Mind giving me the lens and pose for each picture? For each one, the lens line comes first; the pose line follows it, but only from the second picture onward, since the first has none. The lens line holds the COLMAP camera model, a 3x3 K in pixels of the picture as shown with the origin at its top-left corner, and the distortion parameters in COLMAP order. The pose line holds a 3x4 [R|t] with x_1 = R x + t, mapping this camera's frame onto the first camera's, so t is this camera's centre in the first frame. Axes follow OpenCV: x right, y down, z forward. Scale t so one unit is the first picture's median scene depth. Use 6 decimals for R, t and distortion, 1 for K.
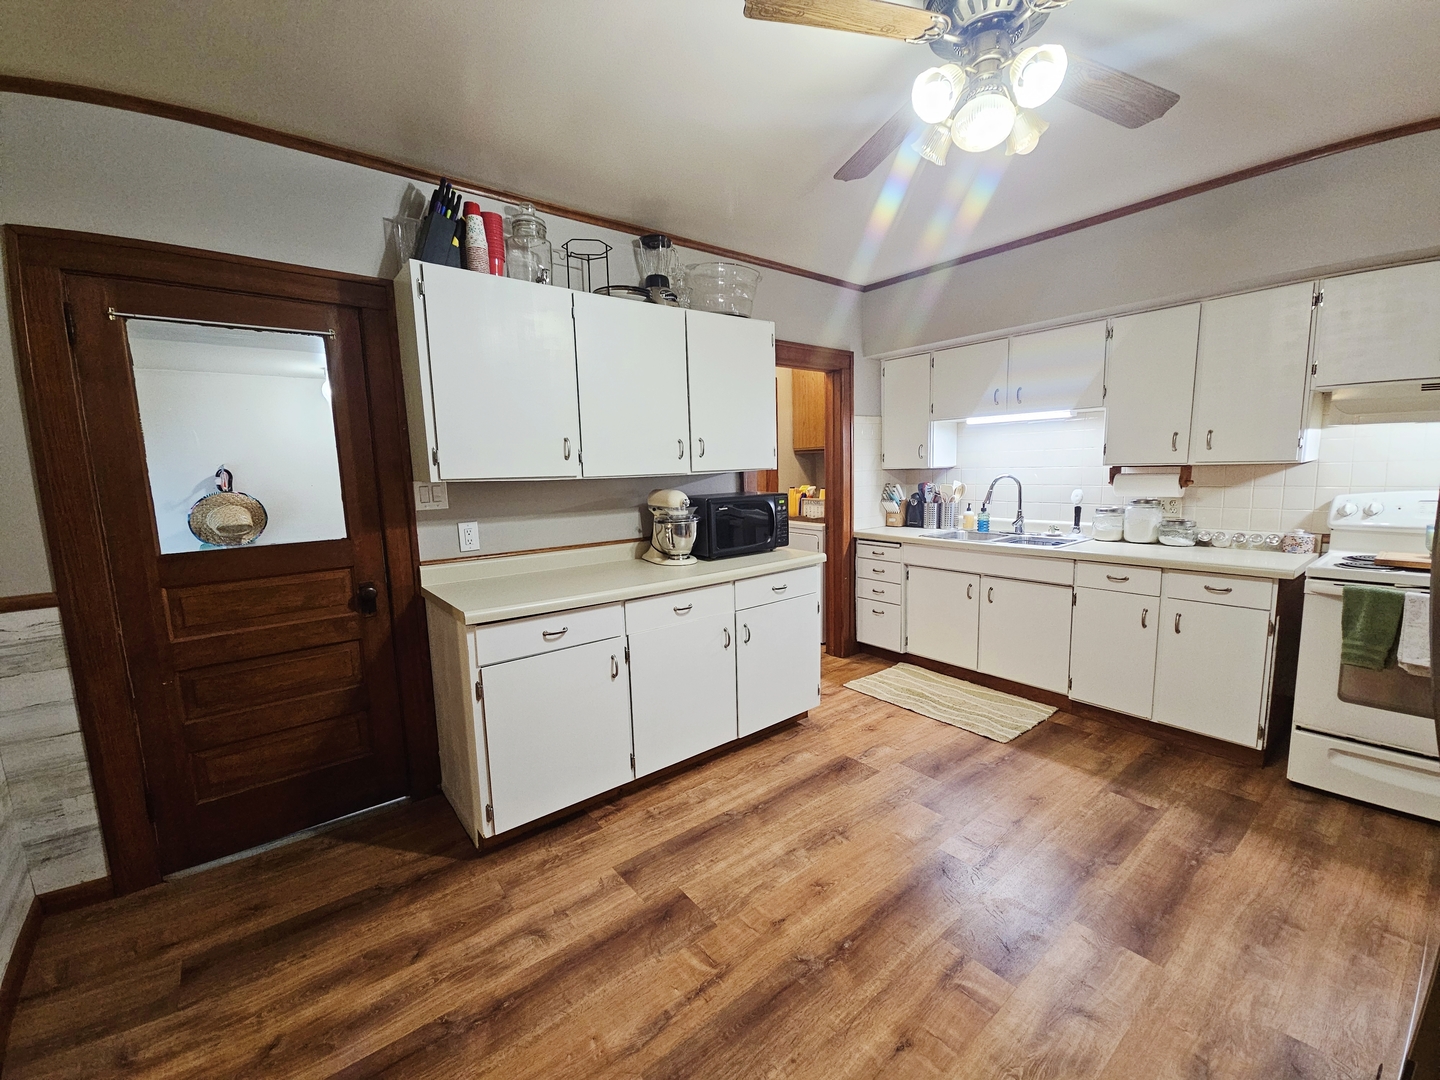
lens RADIAL K [[586.6, 0, 719.0], [0, 586.6, 542.1], [0, 0, 1]] dist [0.011252, -0.006848]
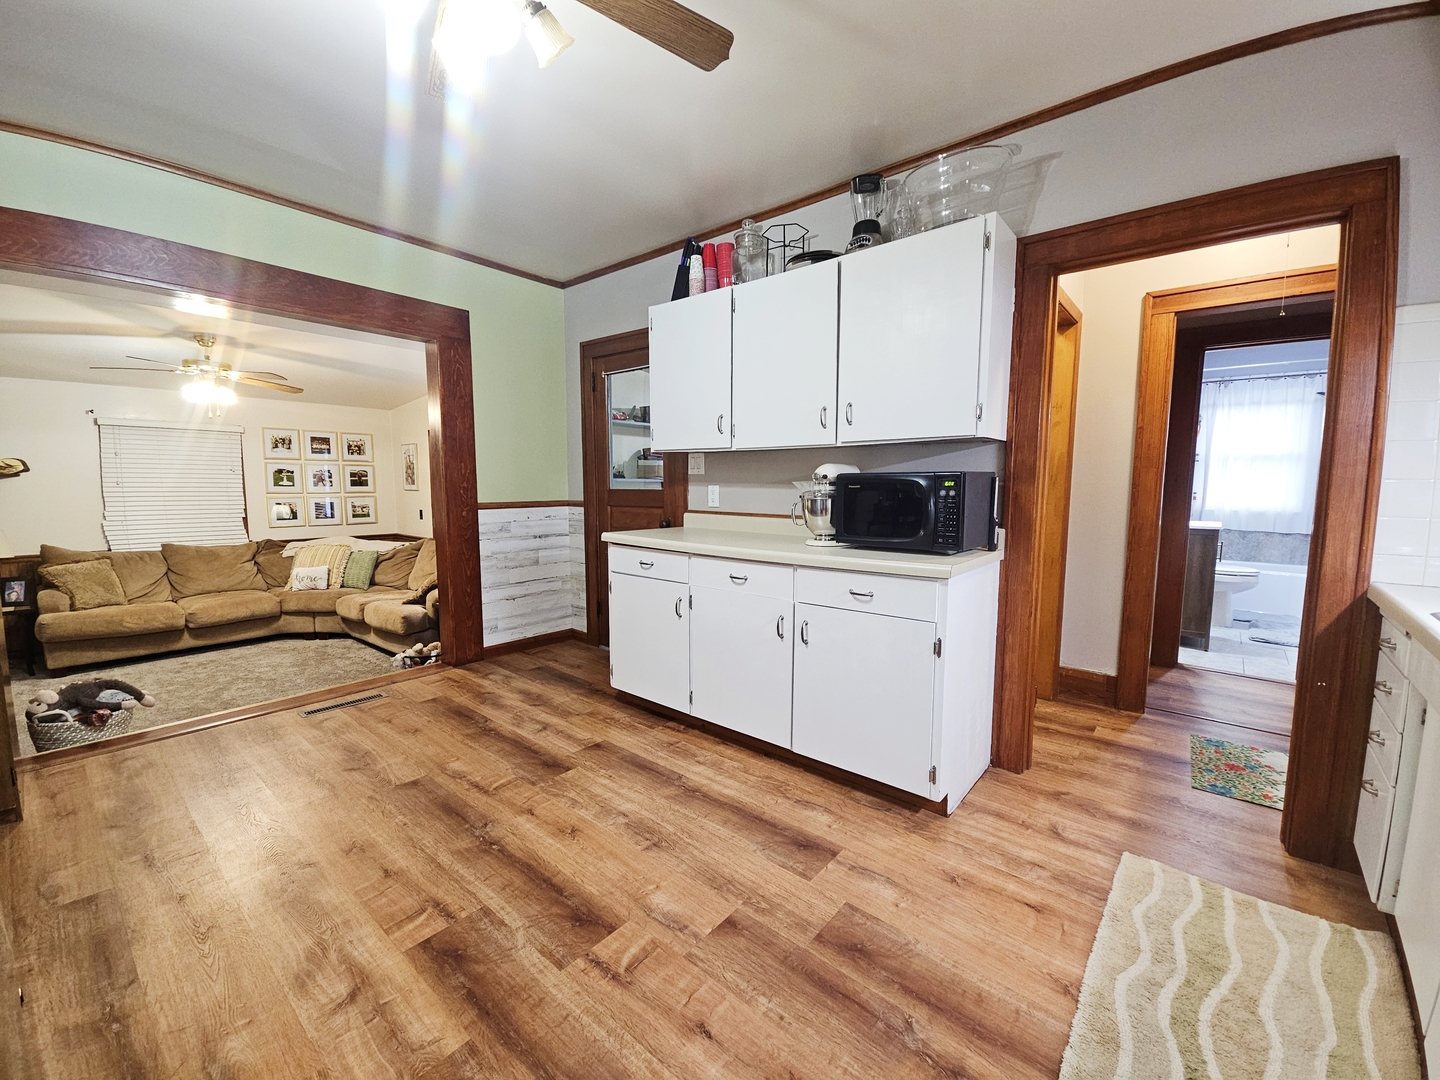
lens RADIAL K [[586.6, 0, 719.0], [0, 586.6, 542.1], [0, 0, 1]] dist [0.011252, -0.006848]
pose [[0.197571, 0.125567, -0.972213, 1.036819], [-0.136646, 0.985608, 0.099528, -0.048012], [0.970718, 0.113185, 0.211885, 0.870826]]
